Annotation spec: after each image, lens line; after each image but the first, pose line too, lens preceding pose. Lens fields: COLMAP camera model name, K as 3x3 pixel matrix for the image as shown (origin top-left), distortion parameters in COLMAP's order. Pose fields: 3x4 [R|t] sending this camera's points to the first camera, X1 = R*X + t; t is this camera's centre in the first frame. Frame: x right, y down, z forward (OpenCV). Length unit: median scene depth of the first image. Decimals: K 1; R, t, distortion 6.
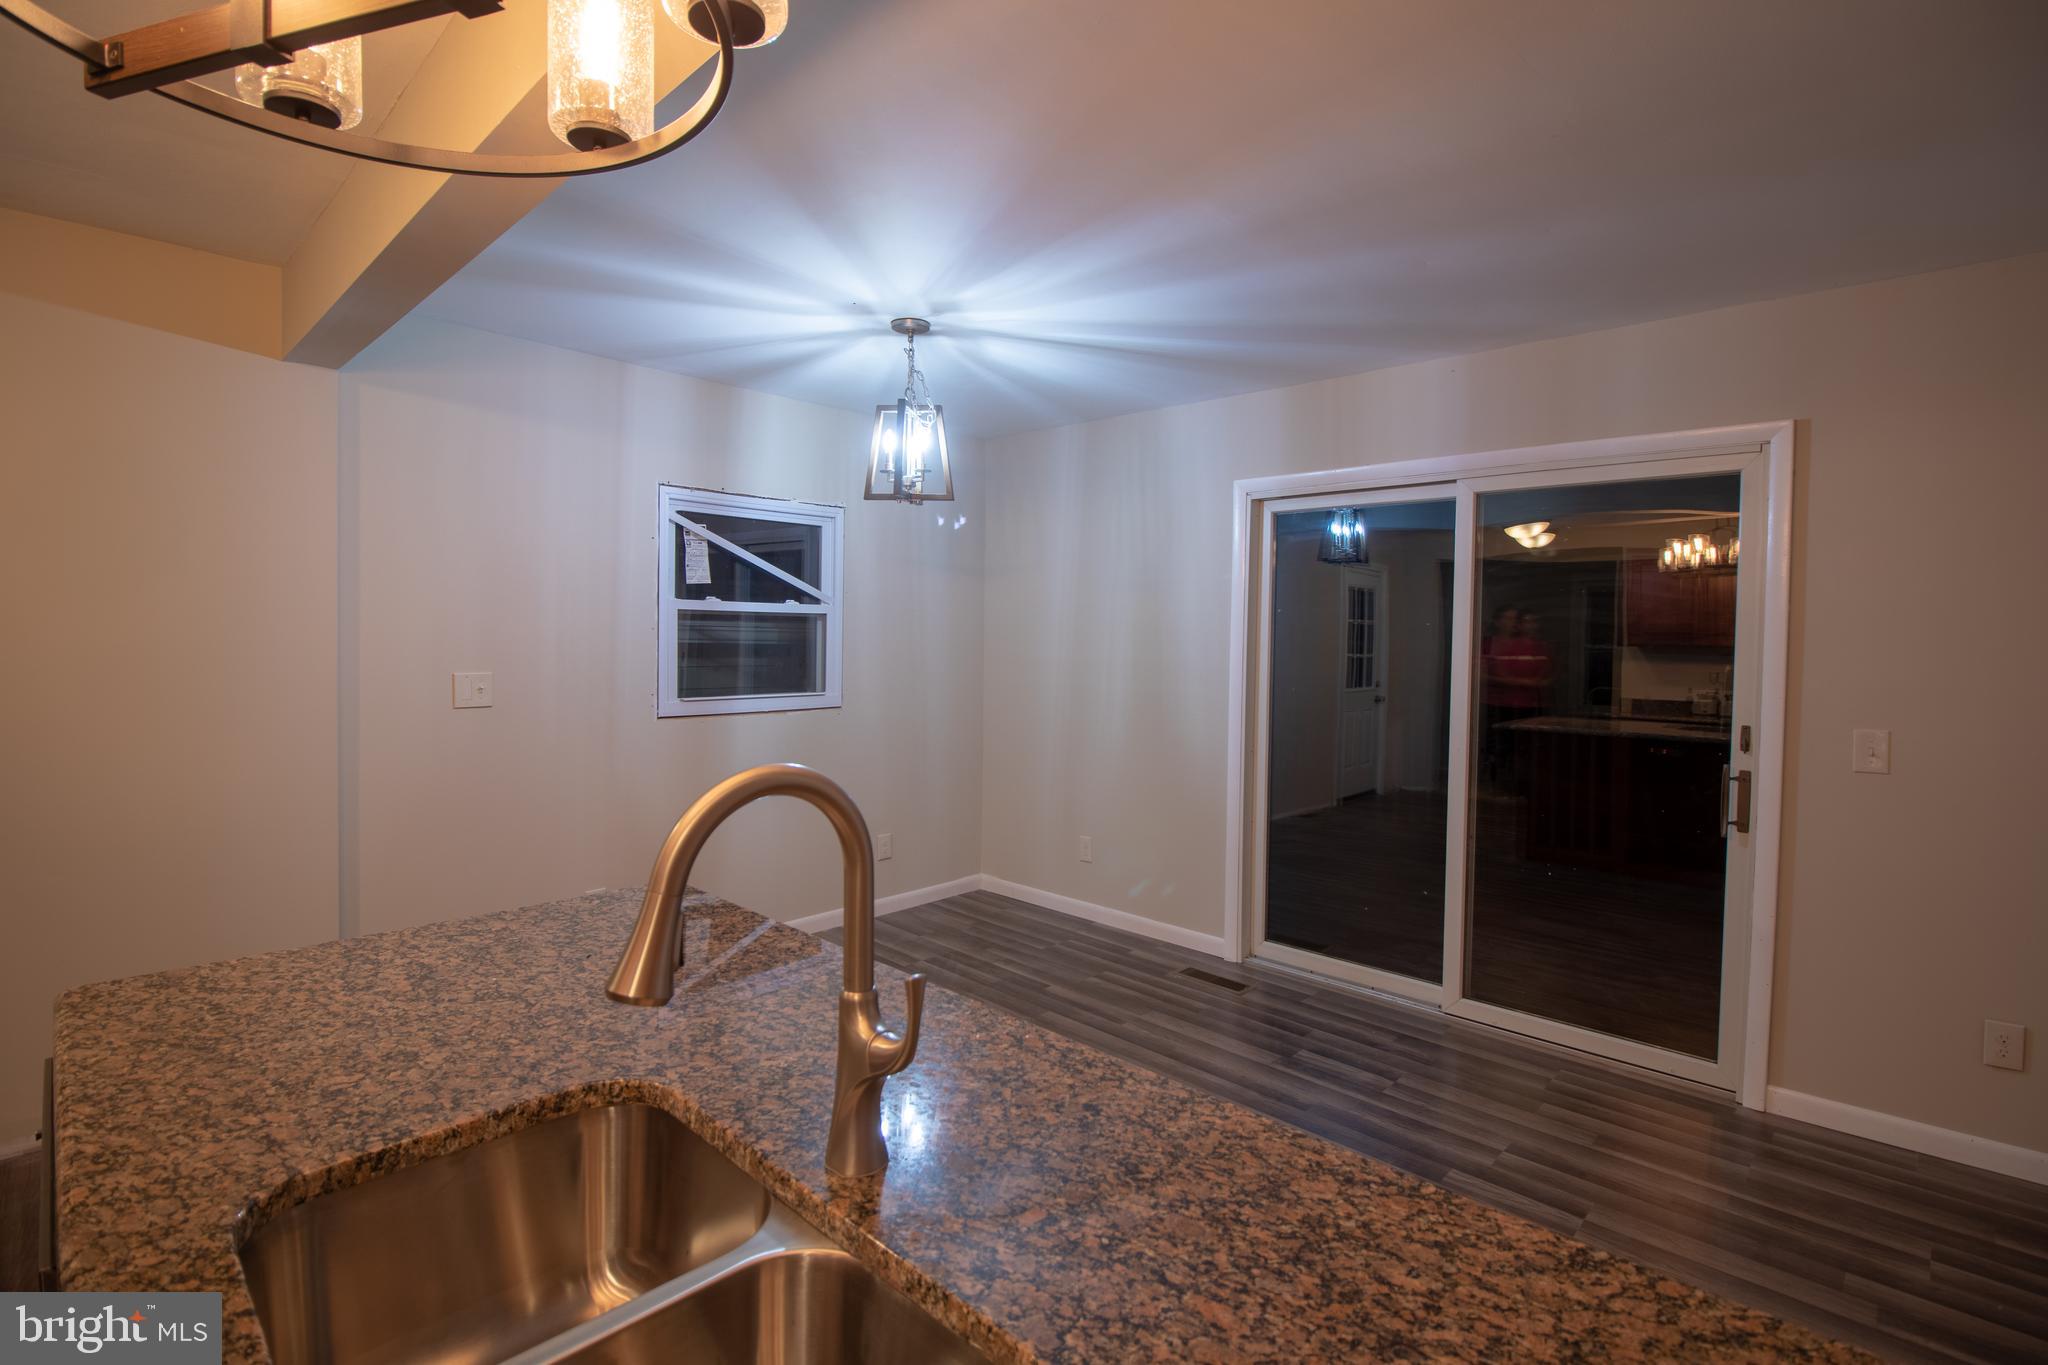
lens RADIAL K [[947.4, 0, 1029.8], [0, 947.4, 660.9], [0, 0, 1]] dist [0.001435, -0.014583]
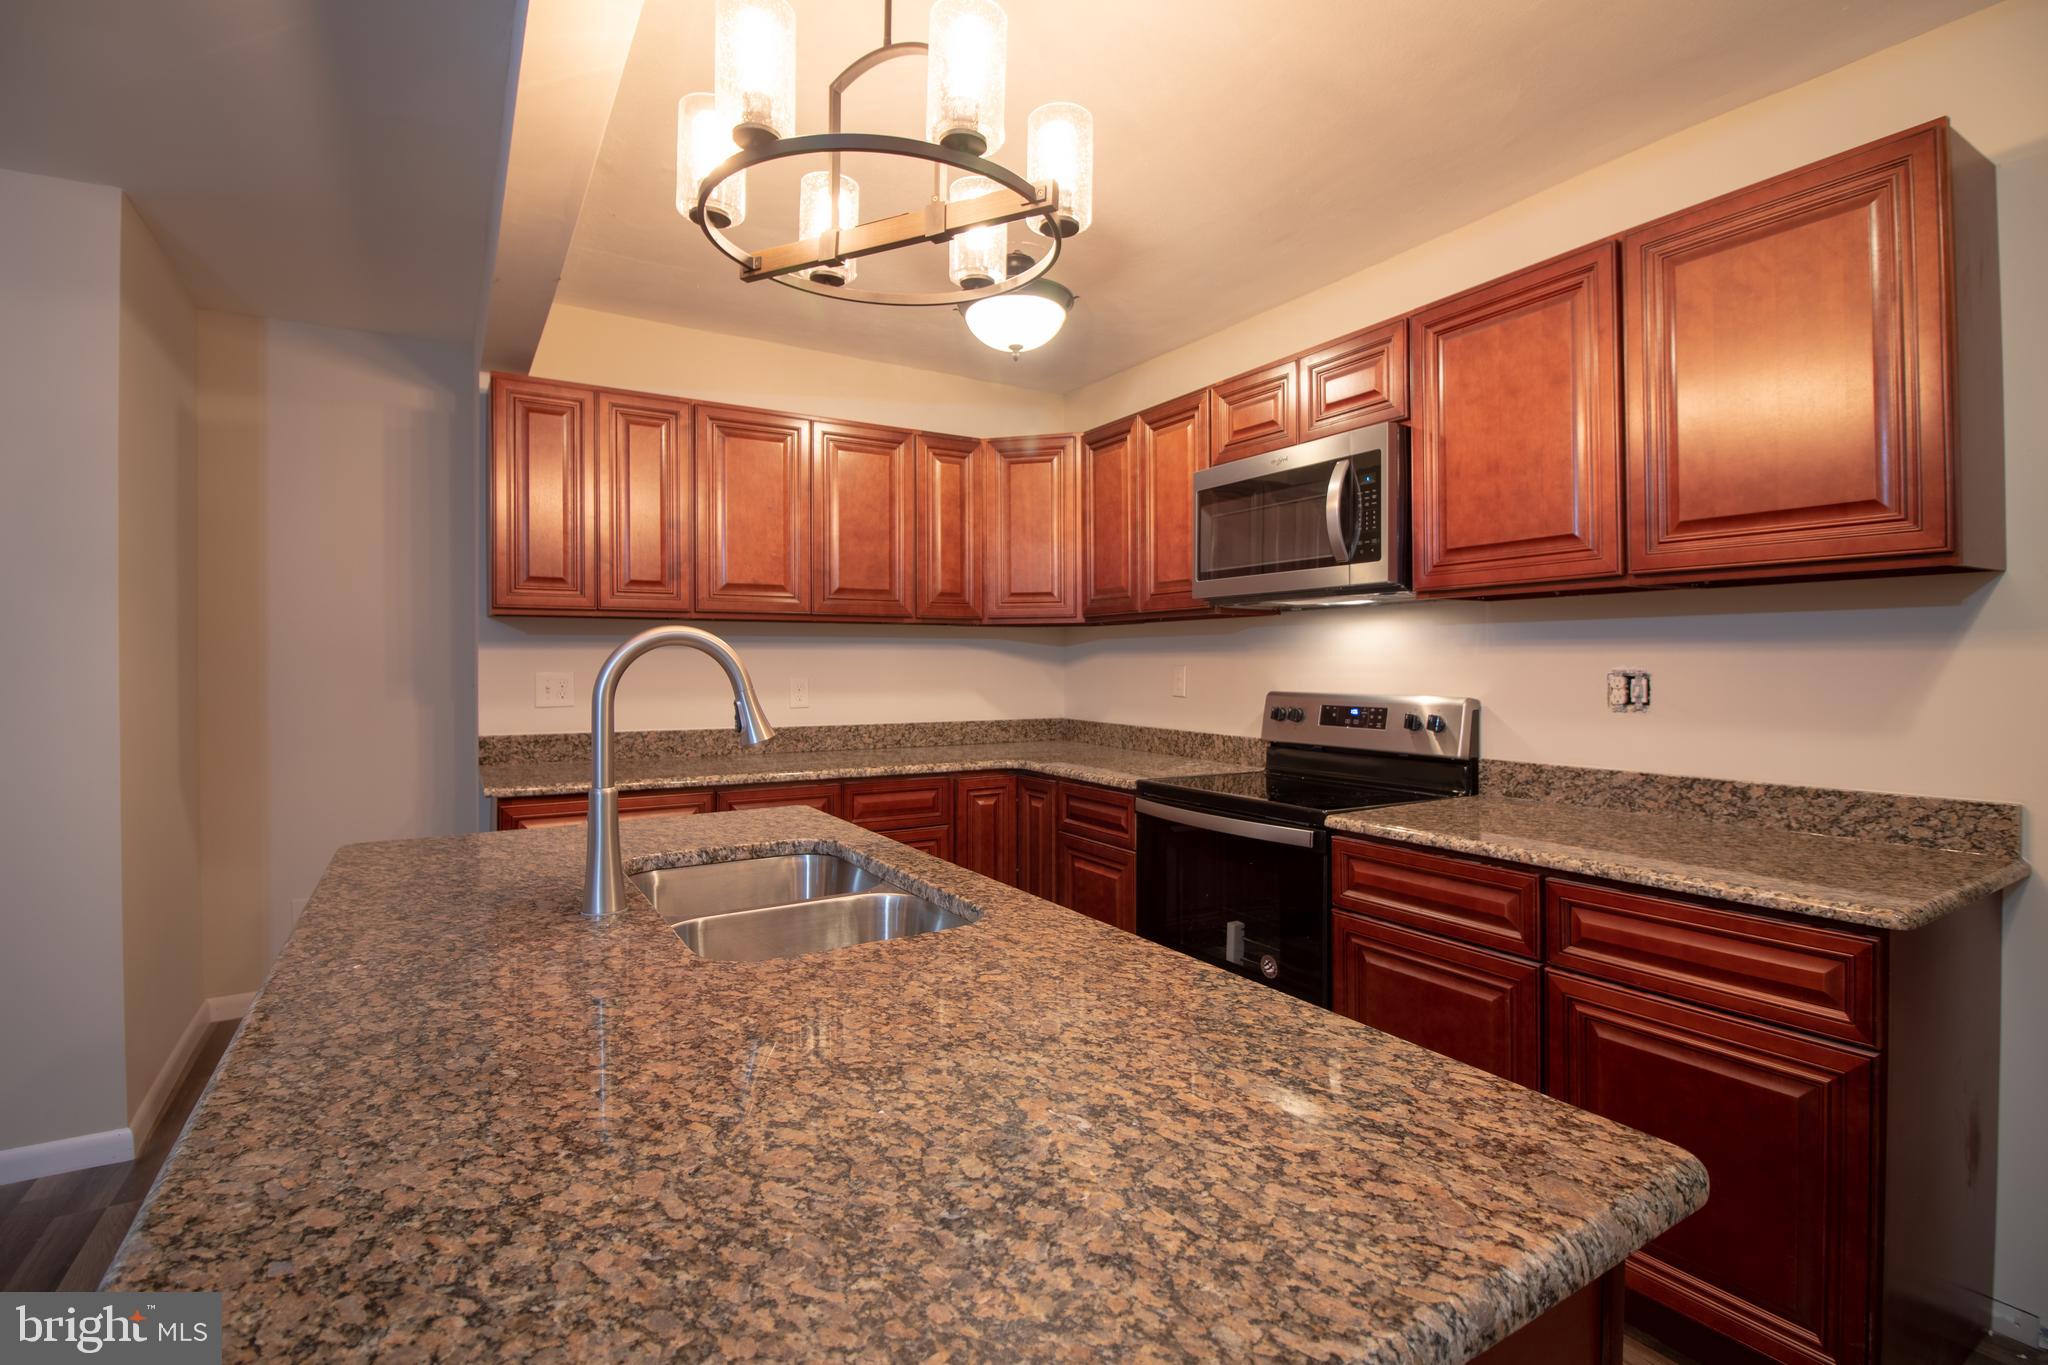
lens RADIAL K [[947.7, 0, 1029.0], [0, 947.7, 663.0], [0, 0, 1]] dist [0.002695, -0.015774]
pose [[-0.967841, -0.008160, 0.251429, -0.373182], [0.000392, 0.999424, 0.033943, 0.034472], [-0.251561, 0.032950, -0.967280, 0.711696]]
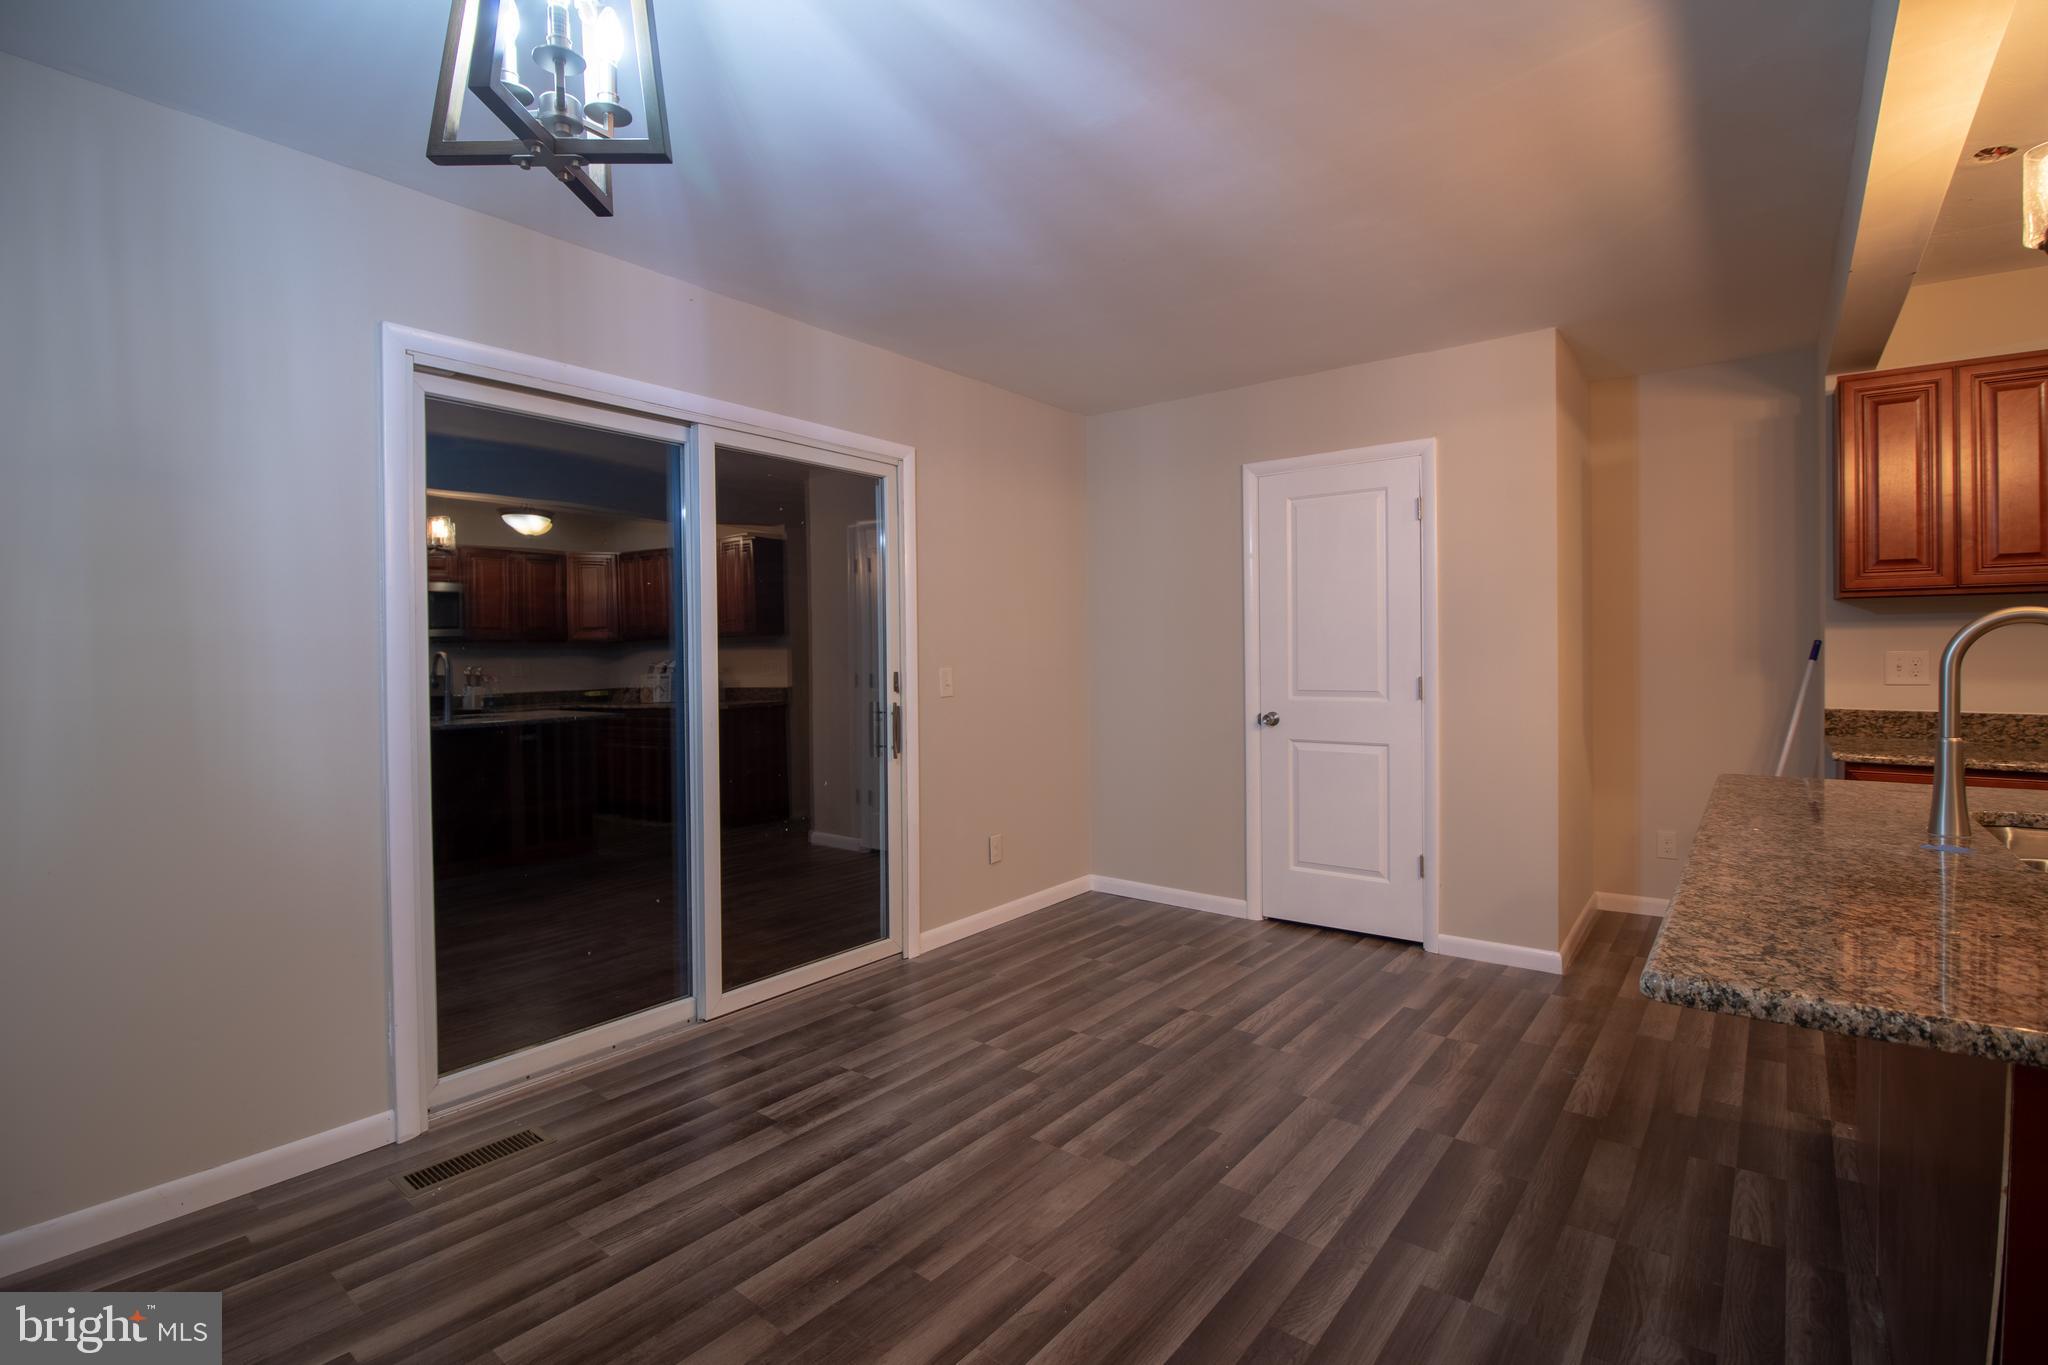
lens RADIAL K [[947.4, 0, 1029.8], [0, 947.4, 660.9], [0, 0, 1]] dist [0.001435, -0.014583]
pose [[-0.098947, -0.019856, 0.994895, -0.570853], [0.037773, 0.999005, 0.023695, 0.028686], [-0.994376, 0.039924, -0.098099, 0.934329]]
